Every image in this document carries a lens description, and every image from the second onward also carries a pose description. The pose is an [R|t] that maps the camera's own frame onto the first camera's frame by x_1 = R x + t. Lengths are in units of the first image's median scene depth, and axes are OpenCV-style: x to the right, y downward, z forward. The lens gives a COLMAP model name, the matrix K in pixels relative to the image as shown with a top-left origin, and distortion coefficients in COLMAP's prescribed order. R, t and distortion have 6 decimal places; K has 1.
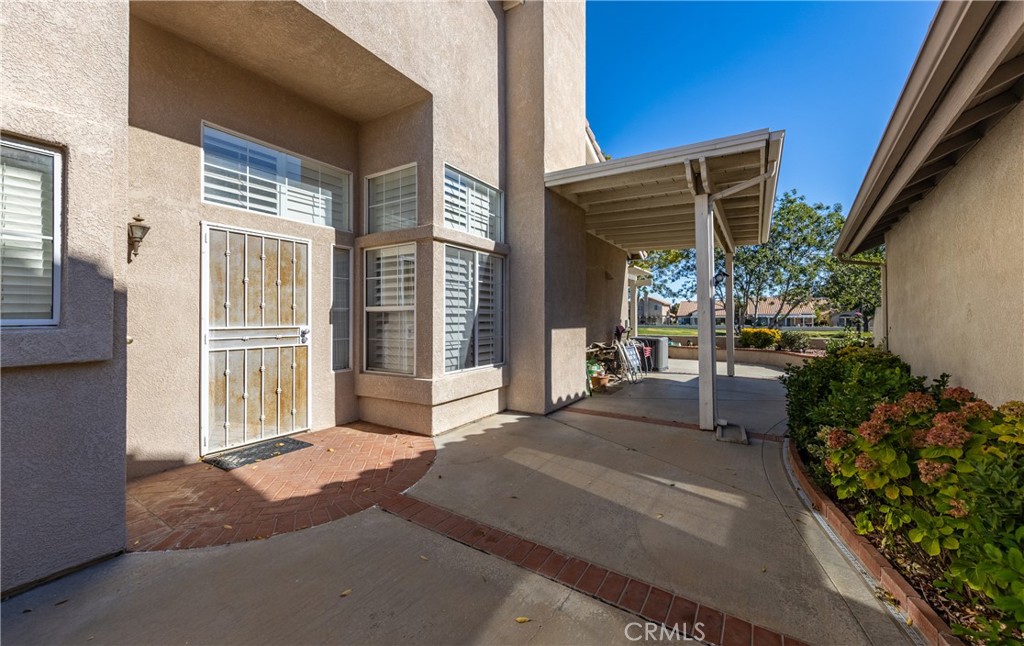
lens RADIAL K [[398.3, 0, 512.9], [0, 398.3, 318.4], [0, 0, 1]] dist [-0.000452, -0.000052]
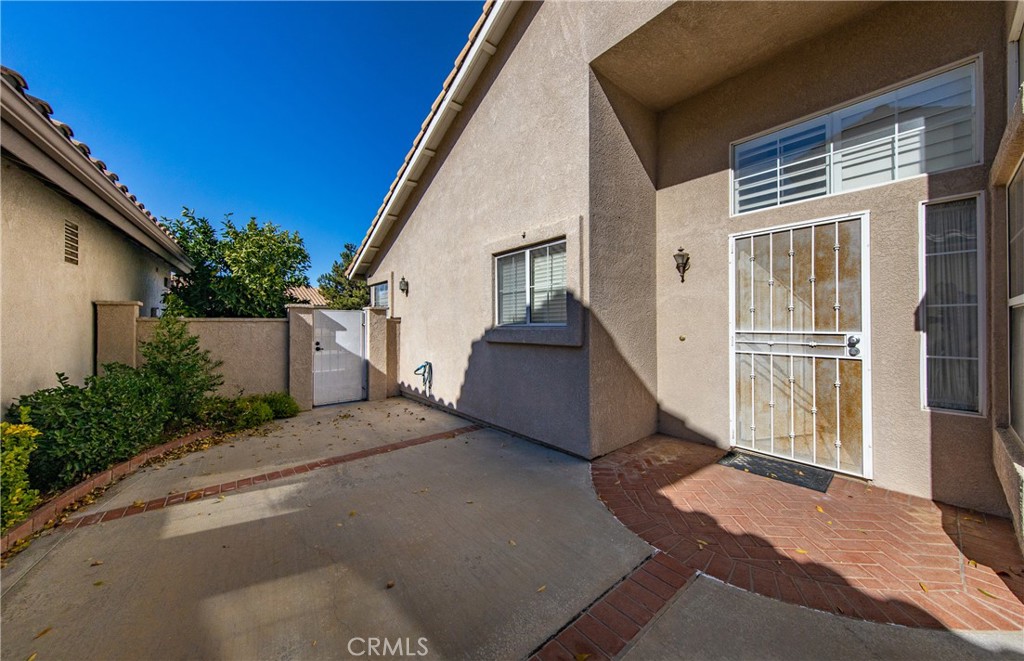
lens RADIAL K [[351.6, 0, 512.8], [0, 351.6, 321.9], [0, 0, 1]] dist [-0.000105, 0.000010]
pose [[-0.320910, 0.002823, -0.947105, 0.331839], [0.005771, 0.999983, 0.001025, -0.005123], [0.947092, -0.005137, -0.320921, 0.714134]]
